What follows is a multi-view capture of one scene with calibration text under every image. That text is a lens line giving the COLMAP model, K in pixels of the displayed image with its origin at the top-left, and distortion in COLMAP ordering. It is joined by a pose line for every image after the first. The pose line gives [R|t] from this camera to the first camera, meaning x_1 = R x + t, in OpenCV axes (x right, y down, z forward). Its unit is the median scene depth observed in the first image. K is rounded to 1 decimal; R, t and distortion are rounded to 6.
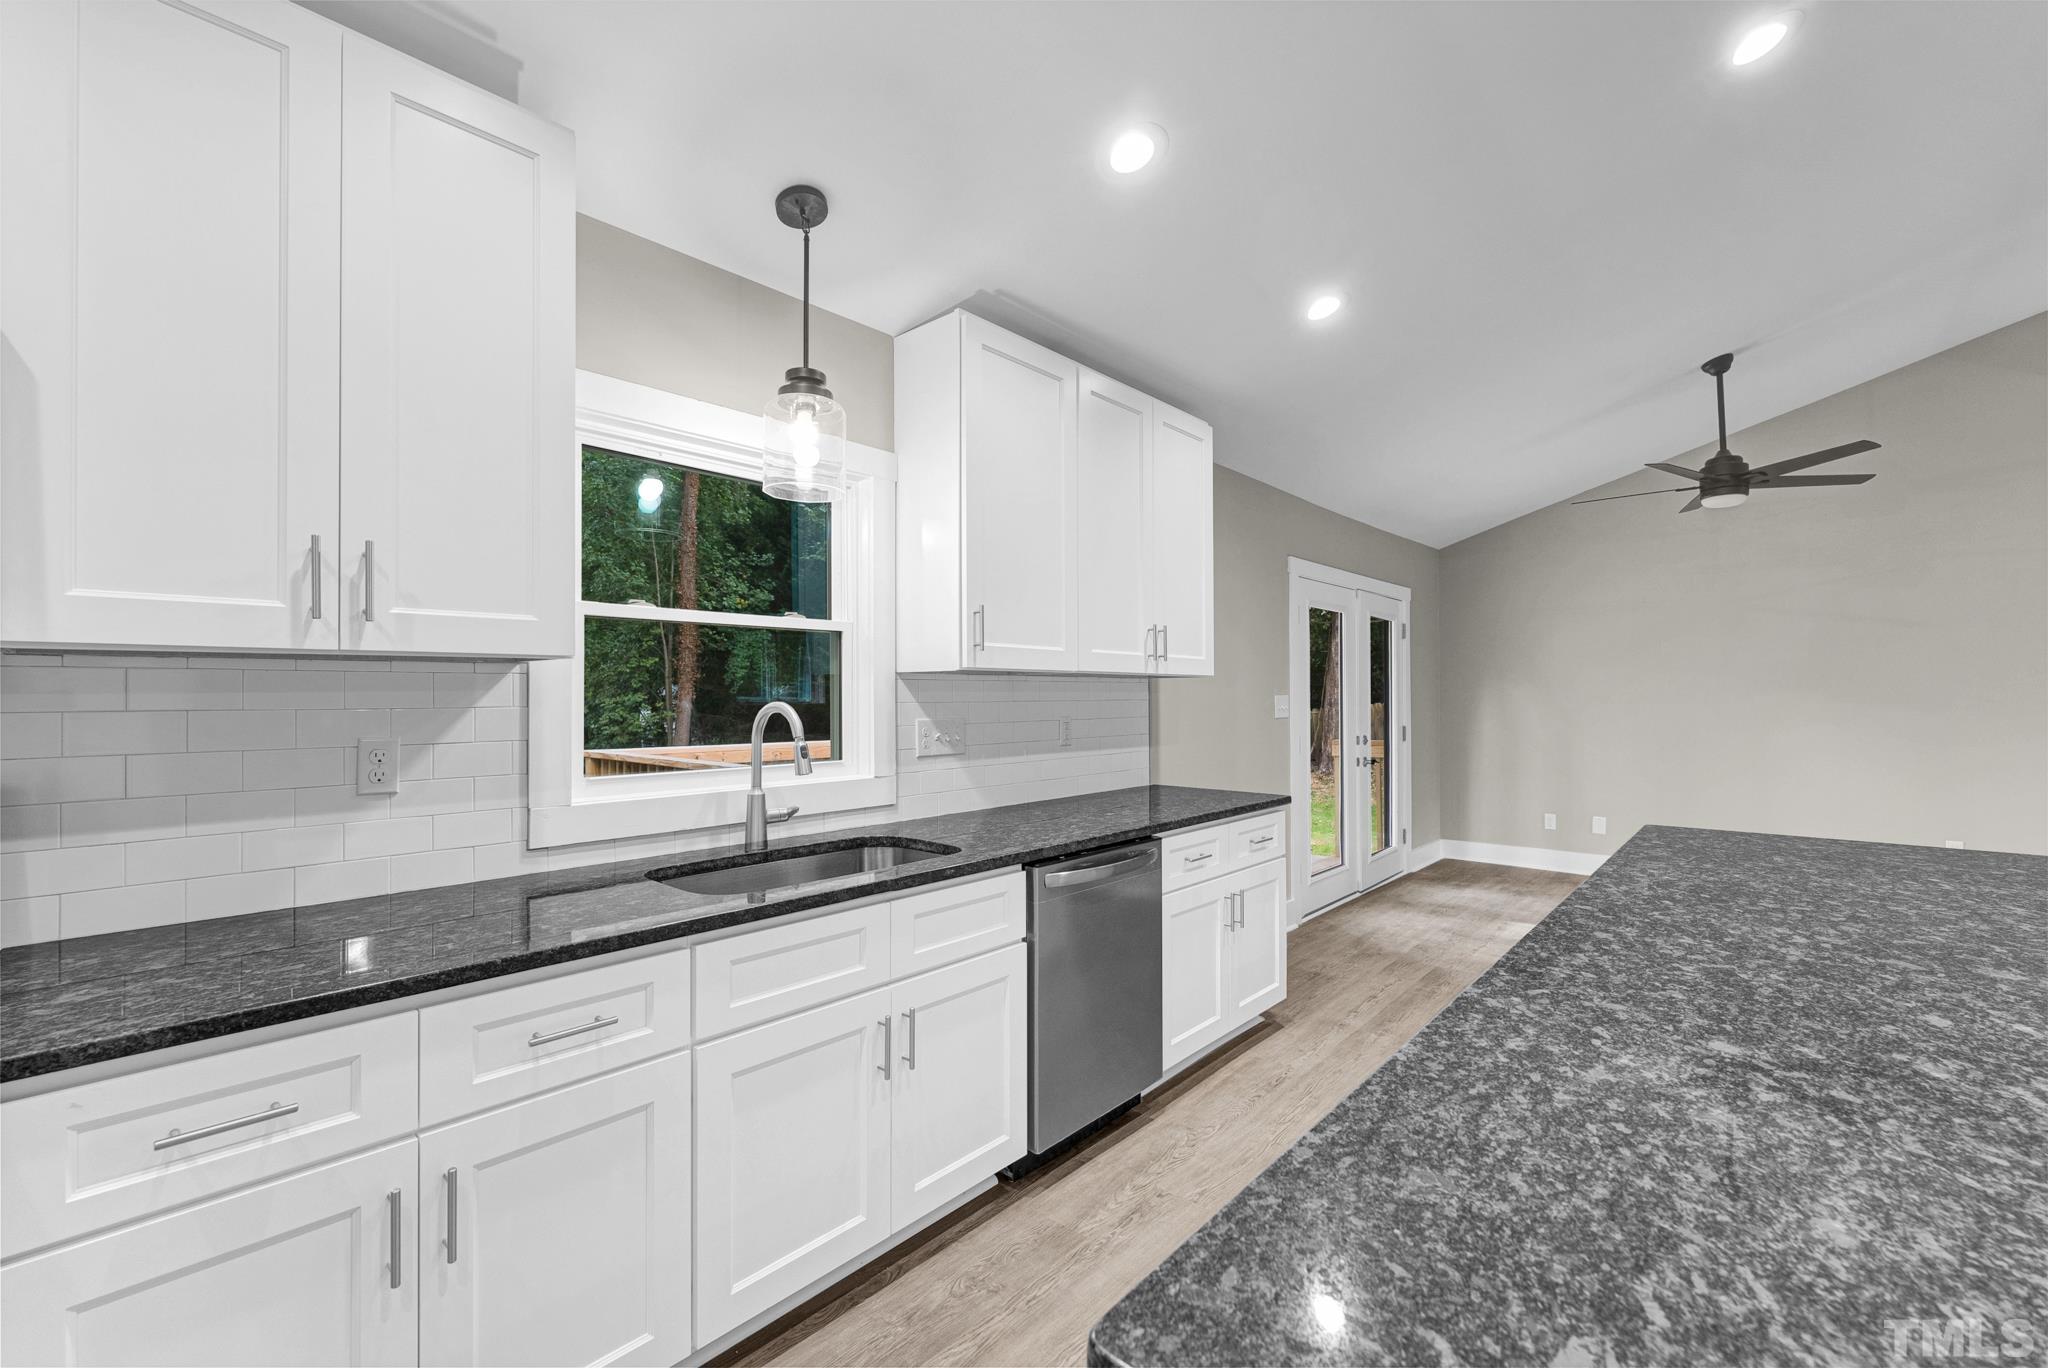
lens RADIAL K [[865.9, 0, 1026.1], [0, 865.9, 689.9], [0, 0, 1]] dist [-0.006253, 0.000523]
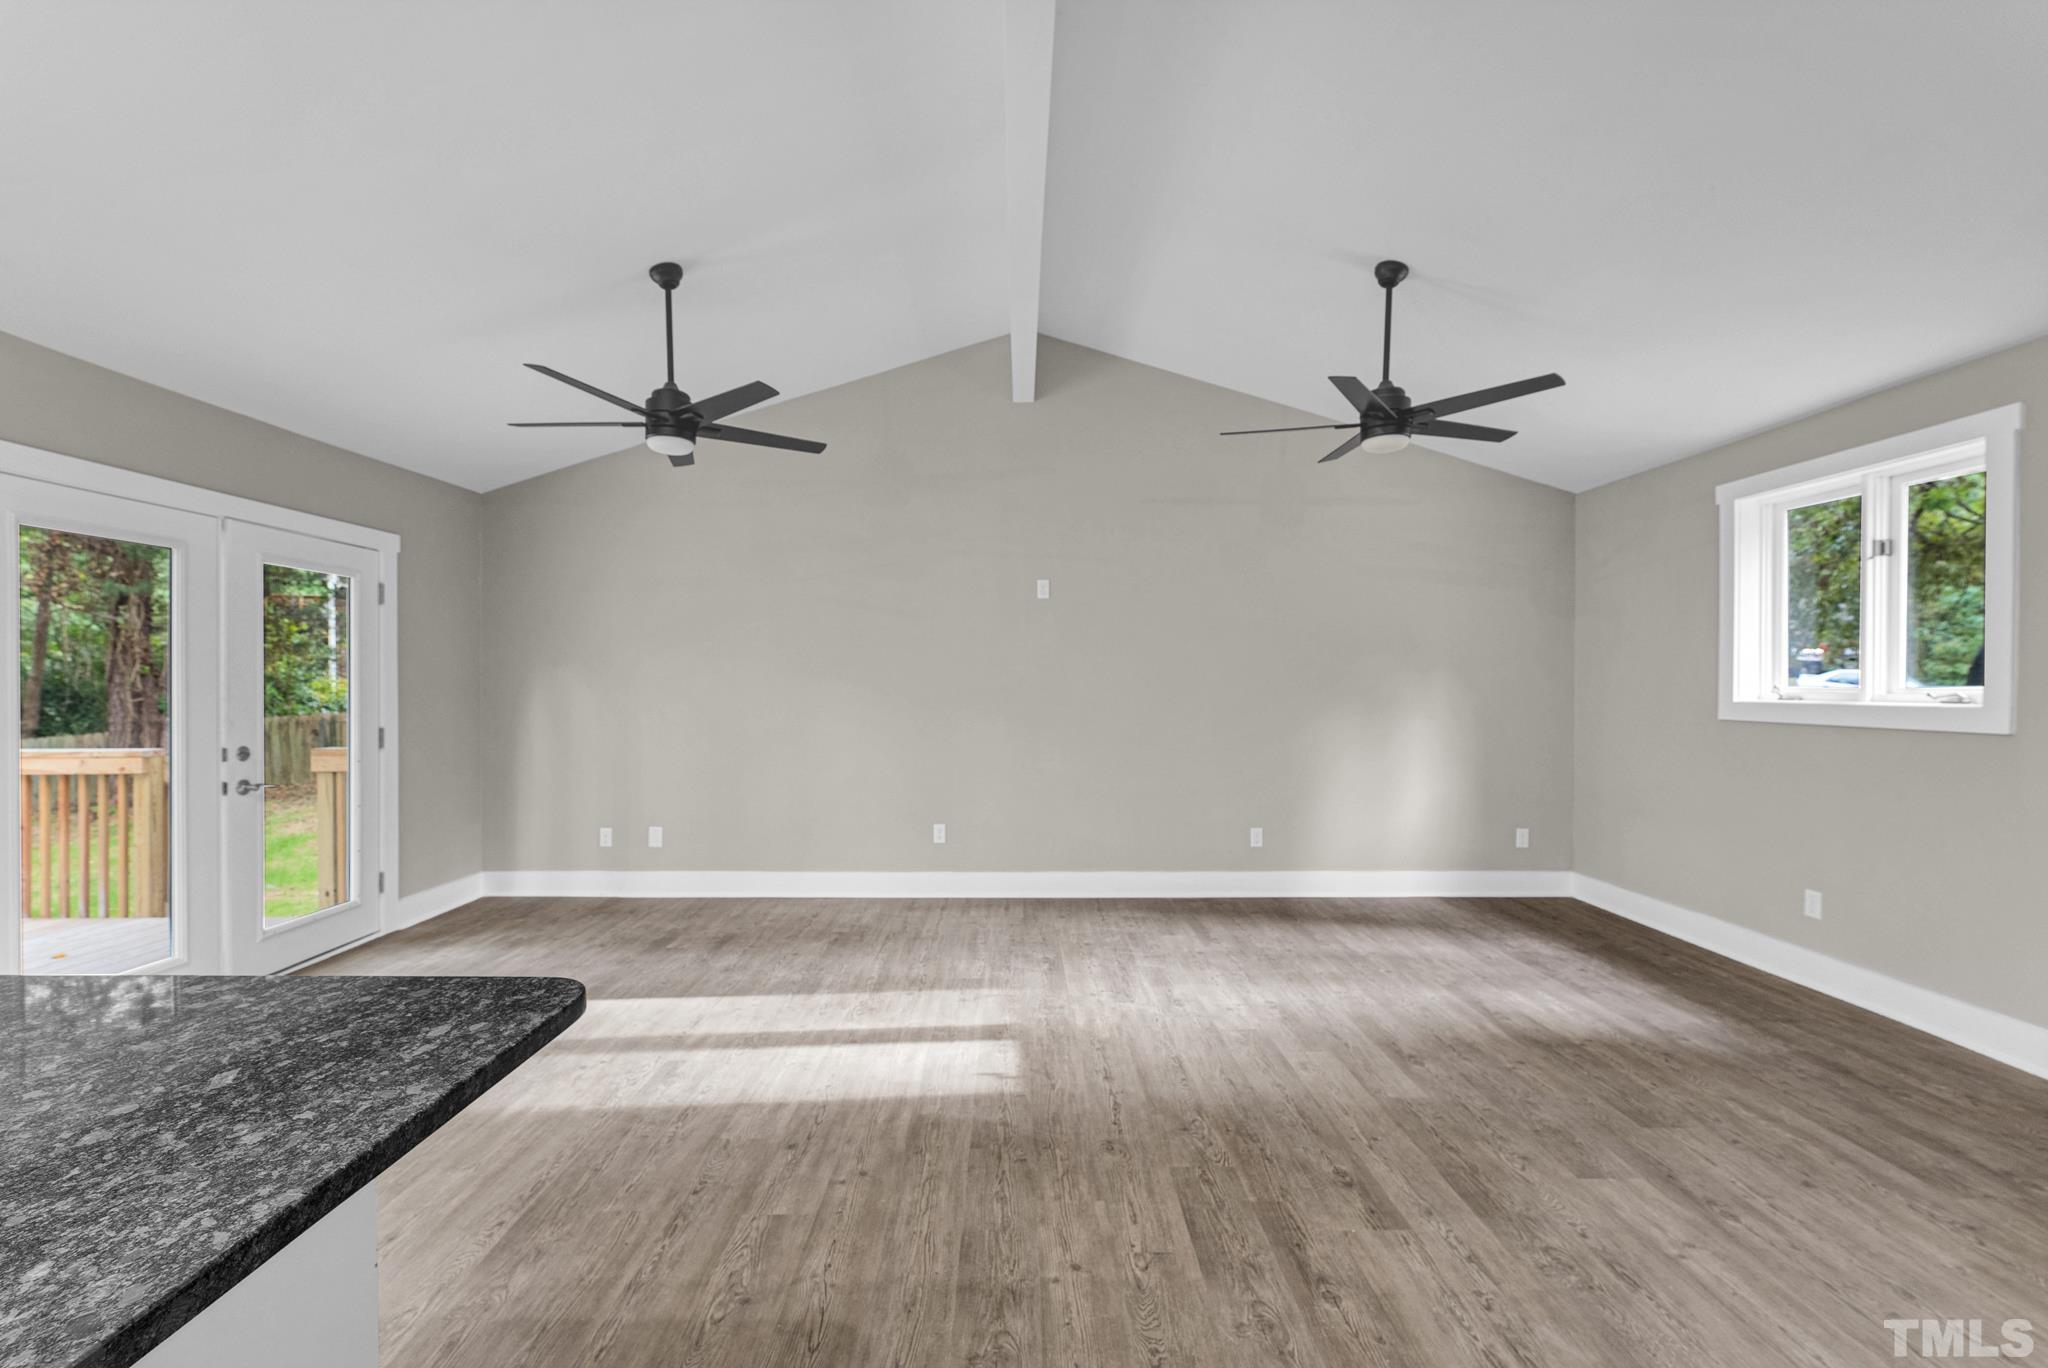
lens RADIAL K [[865.9, 0, 1014.5], [0, 865.9, 684.7], [0, 0, 1]] dist [-0.006253, 0.000523]
pose [[0.744567, 0.003209, 0.667540, 0.813230], [-0.008238, 0.999956, 0.004382, -0.001536], [-0.667496, -0.008762, 0.744561, 0.286466]]
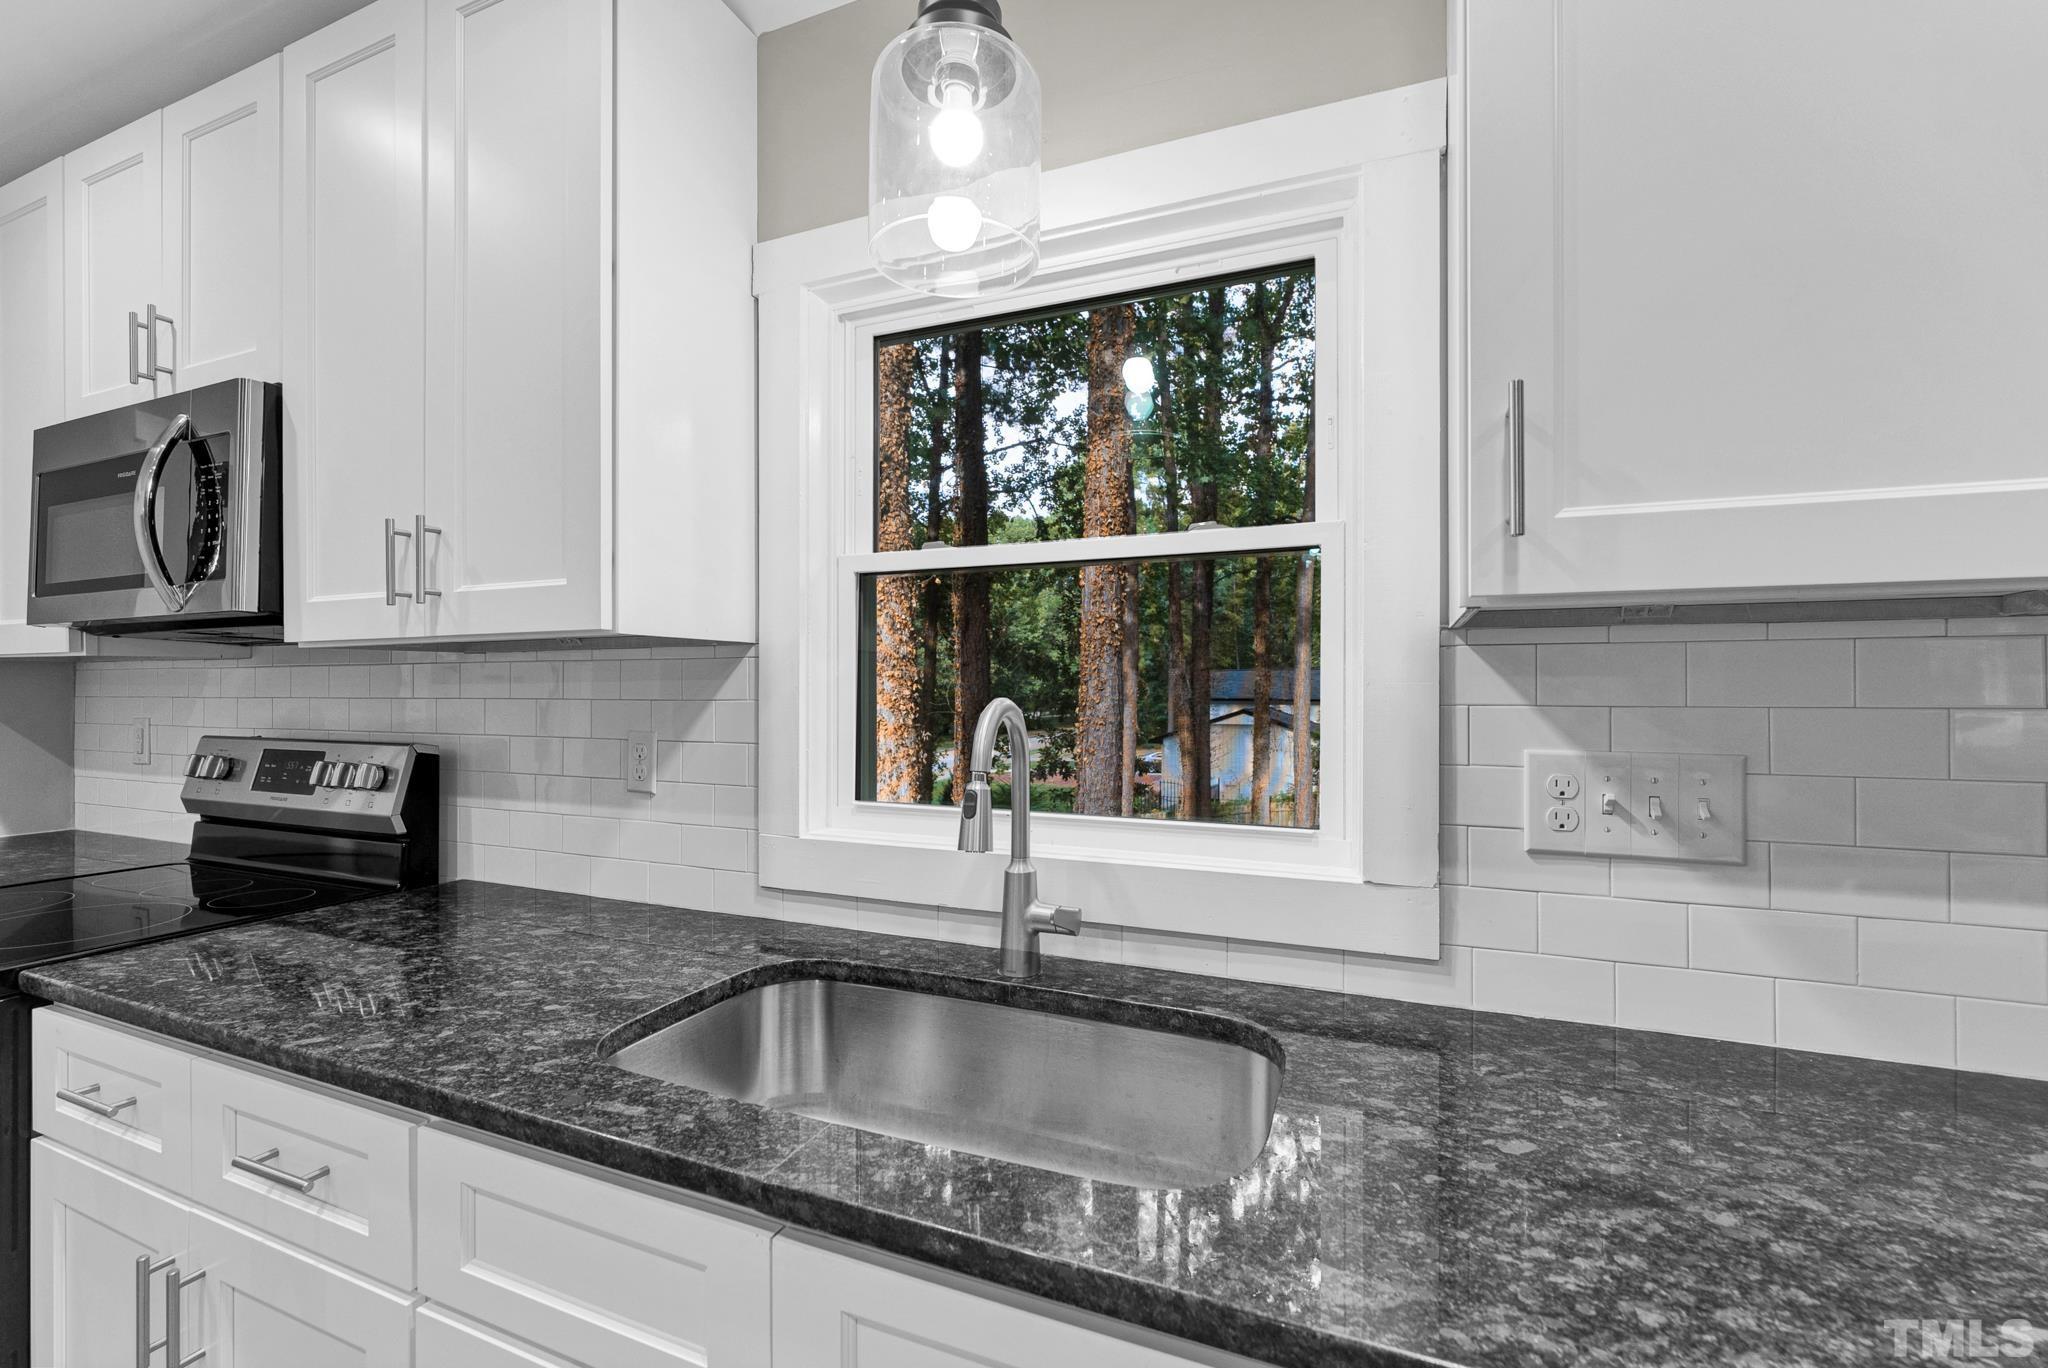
lens RADIAL K [[865.9, 0, 1024.4], [0, 865.9, 692.1], [0, 0, 1]] dist [-0.006253, 0.000523]
pose [[0.328261, 0.007453, -0.944558, 0.159691], [0.005072, 0.999941, 0.009652, 0.004103], [0.944573, -0.007959, 0.328204, 0.691035]]
